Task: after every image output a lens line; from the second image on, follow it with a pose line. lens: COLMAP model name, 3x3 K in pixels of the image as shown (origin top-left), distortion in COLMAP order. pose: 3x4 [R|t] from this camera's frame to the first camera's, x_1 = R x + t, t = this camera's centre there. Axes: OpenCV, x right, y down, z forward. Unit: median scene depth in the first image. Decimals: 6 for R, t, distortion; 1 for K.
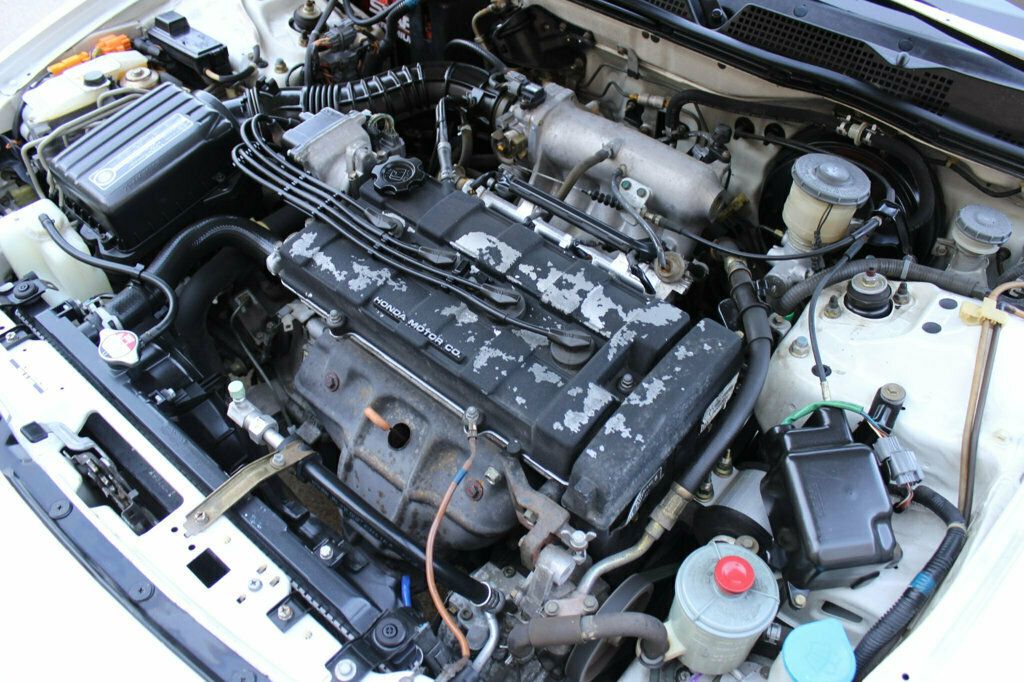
lens RADIAL K [[838.7, 0, 512.0], [0, 838.7, 341.0], [0, 0, 1]] dist [-0.158393, 0.114246]
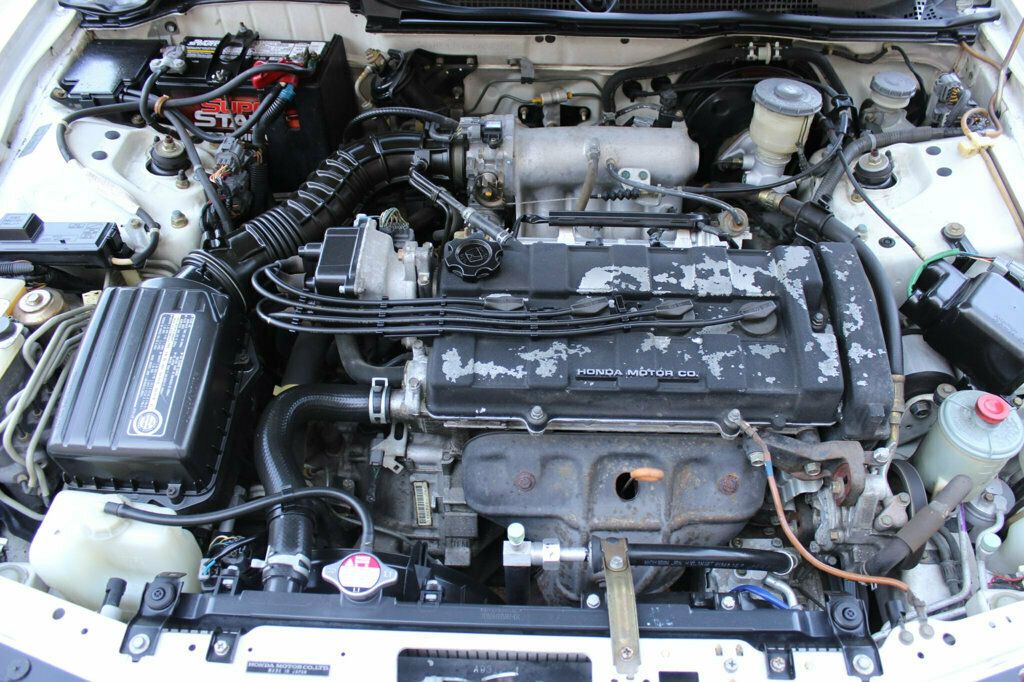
lens RADIAL K [[837.4, 0, 514.3], [0, 837.4, 362.1], [0, 0, 1]] dist [-0.156397, 0.113045]
pose [[0.779728, -0.482870, 0.398573, -0.580828], [0.471147, 0.871752, 0.134420, -0.217706], [-0.412364, 0.082976, 0.907233, 0.148107]]
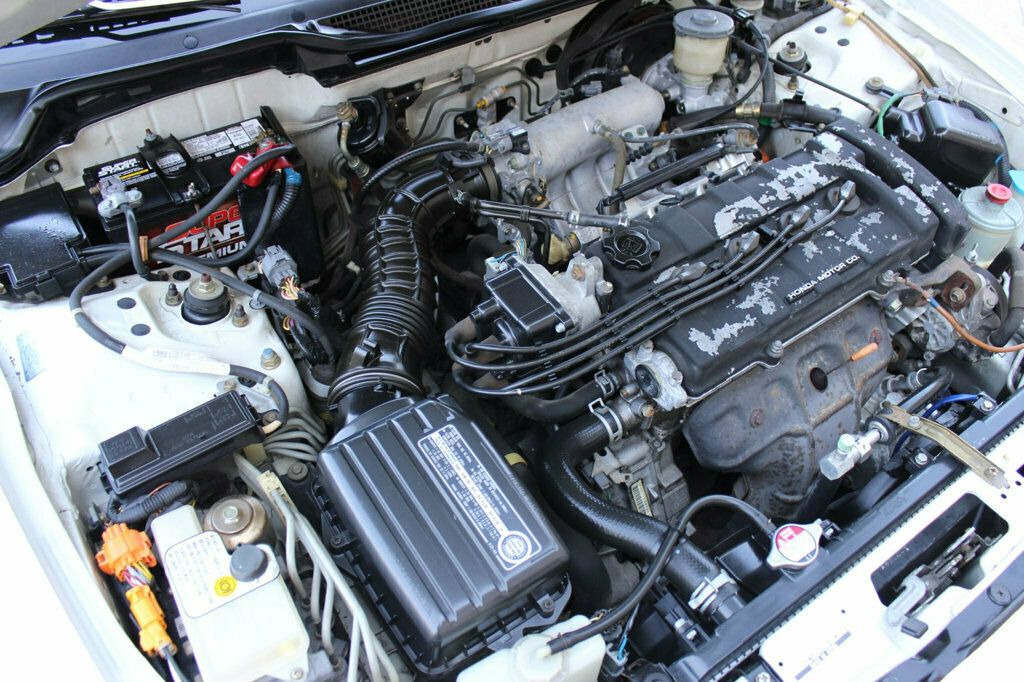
lens RADIAL K [[837.4, 0, 514.3], [0, 837.4, 362.1], [0, 0, 1]] dist [-0.156397, 0.113045]
pose [[0.244888, -0.739933, 0.626521, -0.938101], [0.706703, 0.578626, 0.407139, -0.657146], [-0.663777, 0.343061, 0.664612, 0.545645]]
